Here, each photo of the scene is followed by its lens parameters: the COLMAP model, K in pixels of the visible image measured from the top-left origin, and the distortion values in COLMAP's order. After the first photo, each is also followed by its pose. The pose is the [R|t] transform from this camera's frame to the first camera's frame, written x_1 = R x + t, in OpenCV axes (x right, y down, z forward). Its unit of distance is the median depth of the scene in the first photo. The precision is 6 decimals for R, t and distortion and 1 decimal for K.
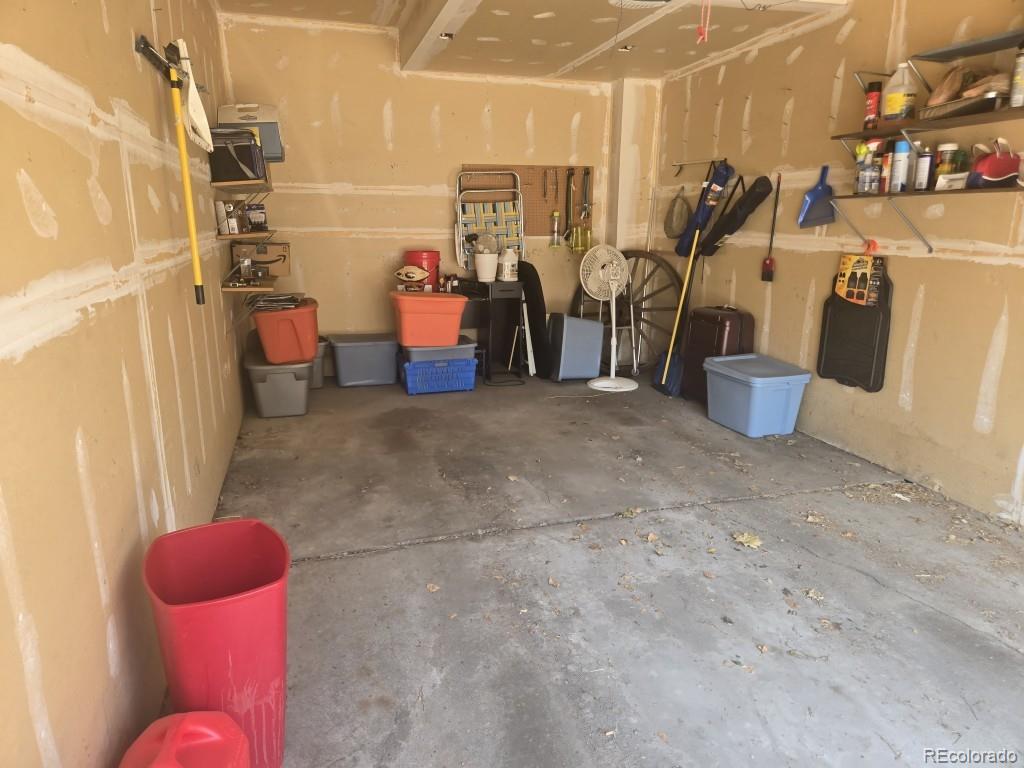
lens RADIAL K [[684.9, 0, 509.5], [0, 684.9, 389.7], [0, 0, 1]] dist [0.047213, -0.009962]
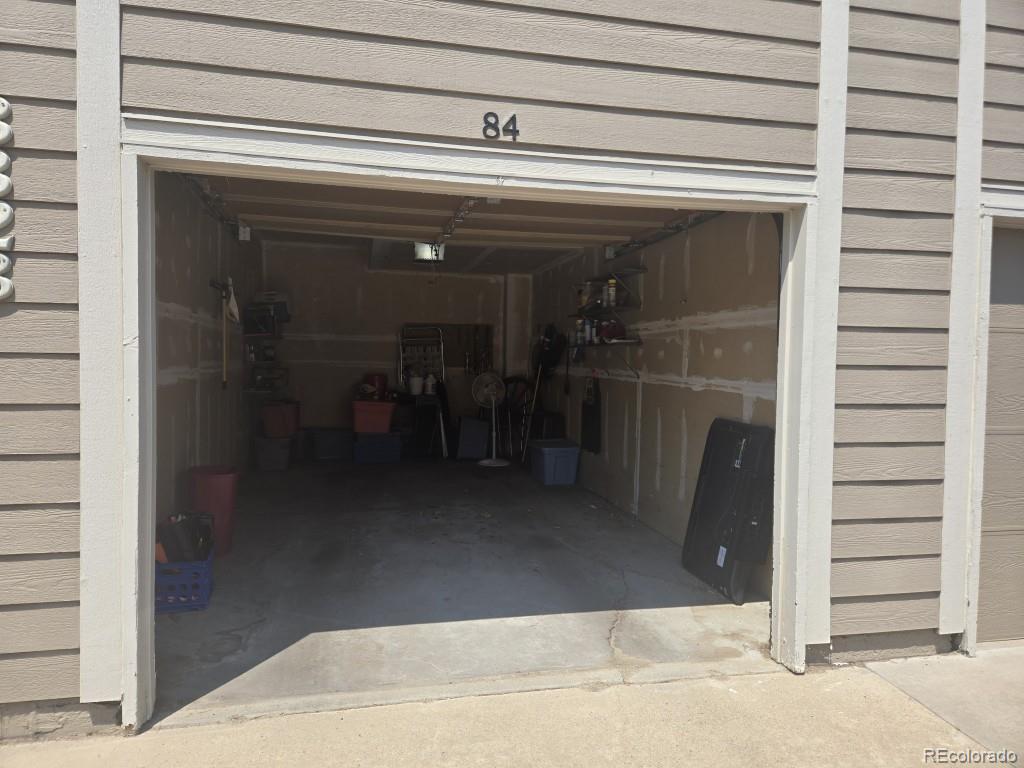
lens RADIAL K [[684.9, 0, 513.0], [0, 684.9, 380.0], [0, 0, 1]] dist [0.047213, -0.009962]
pose [[0.998050, 0.015671, -0.060418, 0.299053], [-0.028243, 0.976592, -0.213238, 0.143702], [0.055662, 0.214529, 0.975130, -0.543986]]
